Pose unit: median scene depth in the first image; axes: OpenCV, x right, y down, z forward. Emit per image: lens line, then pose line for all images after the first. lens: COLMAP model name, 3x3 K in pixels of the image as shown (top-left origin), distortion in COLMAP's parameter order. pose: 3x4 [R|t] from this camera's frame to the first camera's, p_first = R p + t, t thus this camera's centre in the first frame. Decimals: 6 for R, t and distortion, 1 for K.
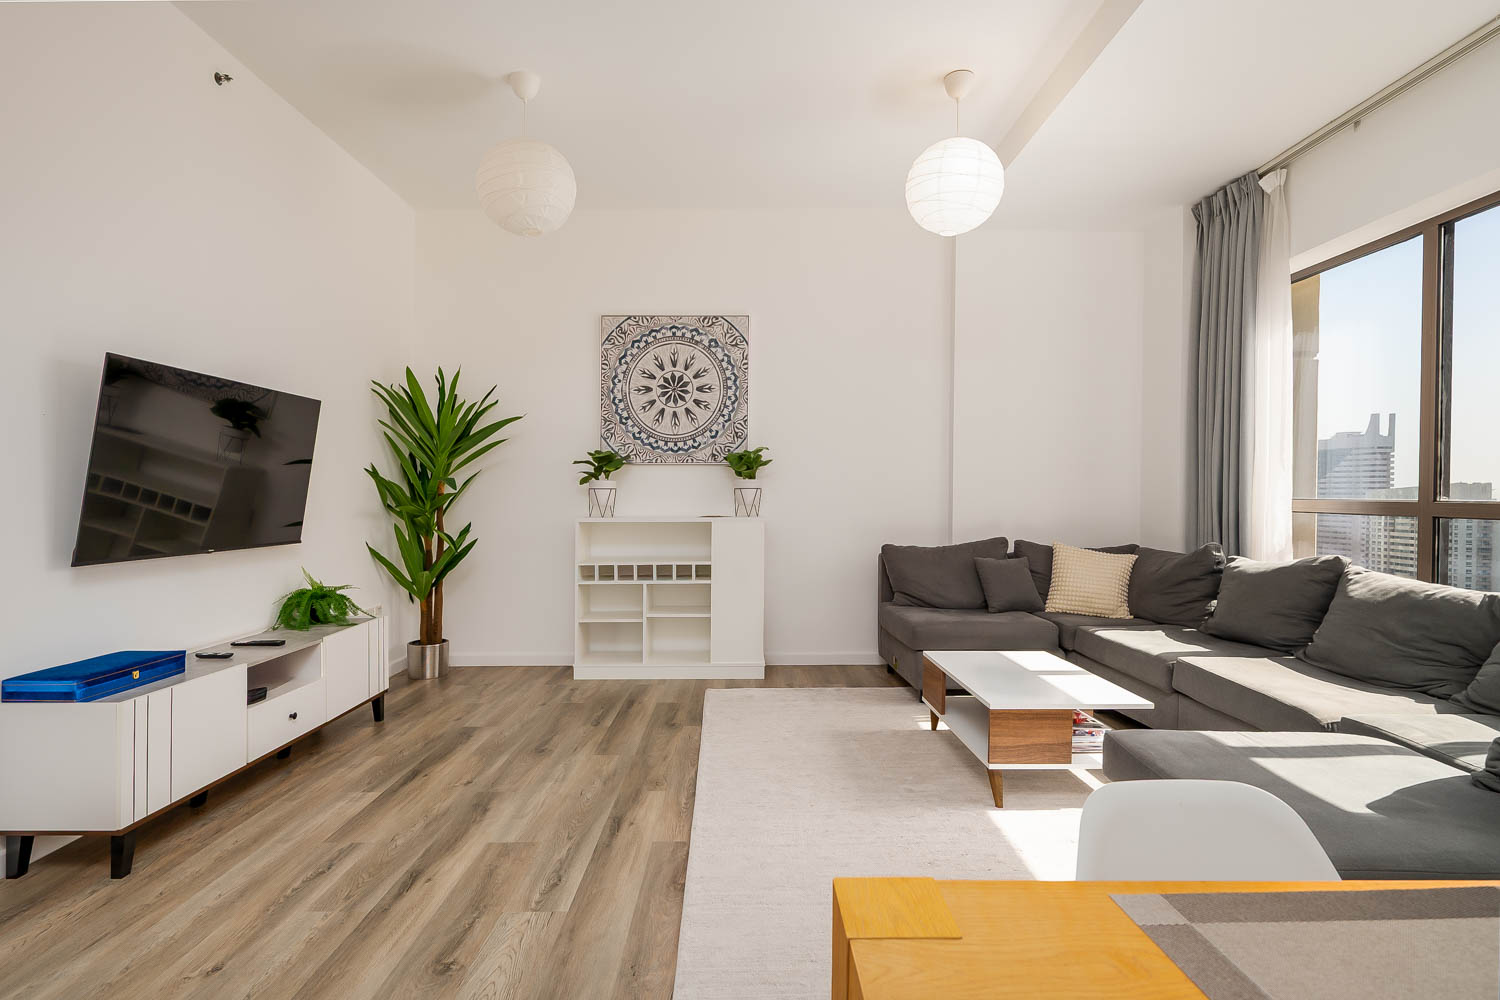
lens RADIAL K [[745.6, 0, 745.8], [0, 745.6, 499.2], [0, 0, 1]] dist [-0.000159, 0.000537]
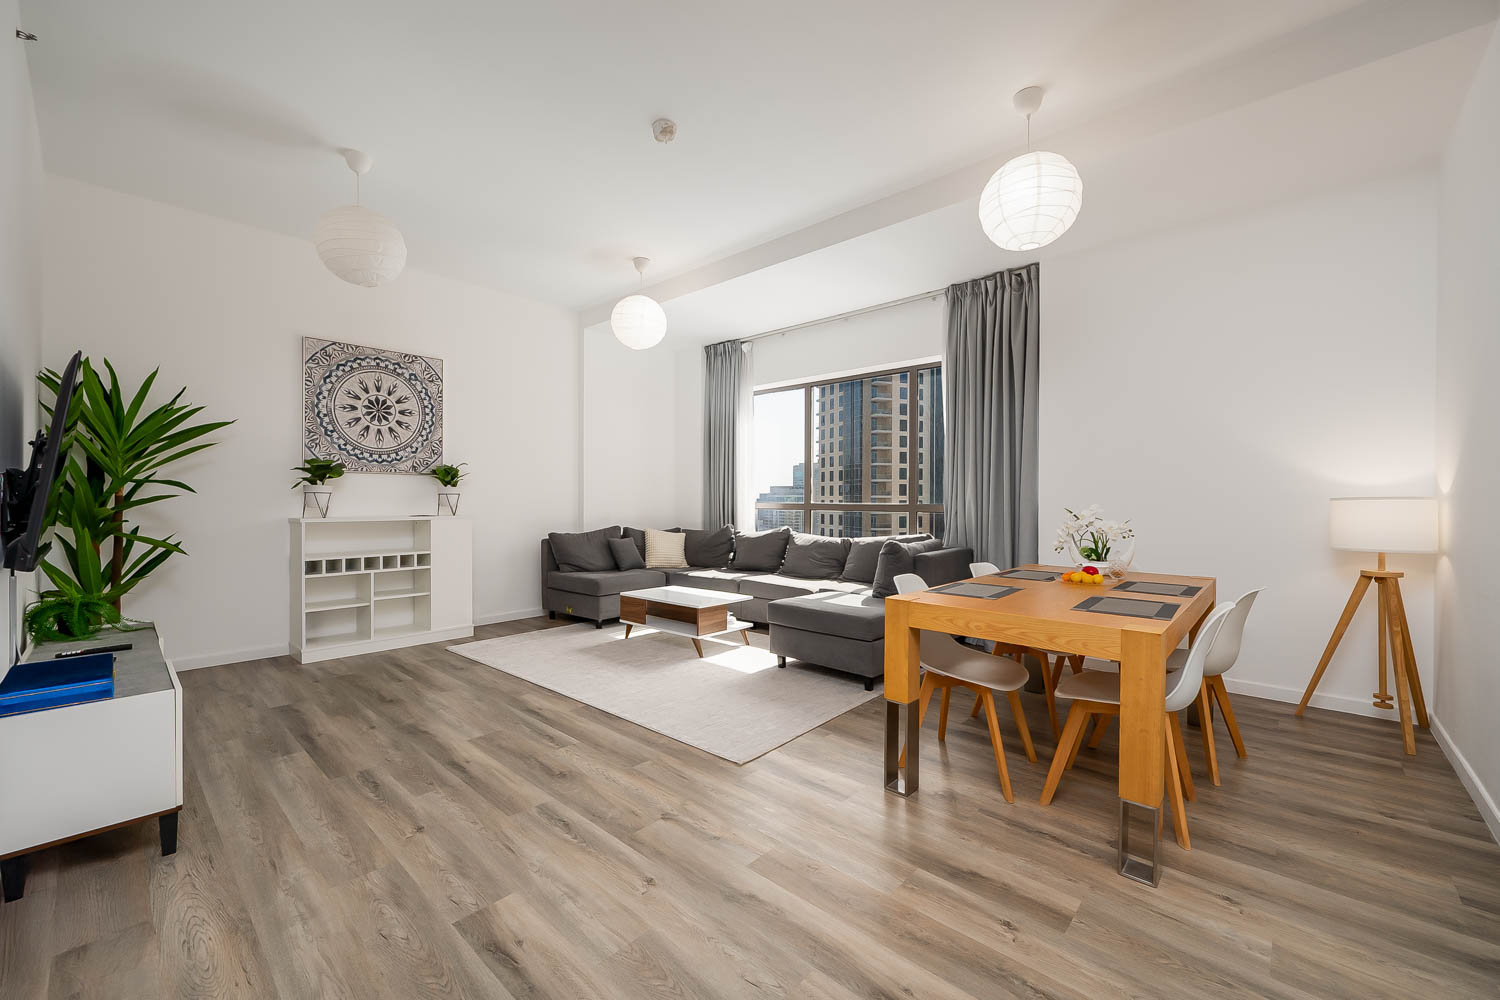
lens RADIAL K [[605.9, 0, 749.8], [0, 605.9, 502.1], [0, 0, 1]] dist [0.001133, 0.000236]
pose [[0.668652, 0.000539, 0.743576, -0.452928], [-0.002813, 0.999994, 0.001805, -0.003632], [-0.743570, -0.003299, 0.668650, -0.103974]]
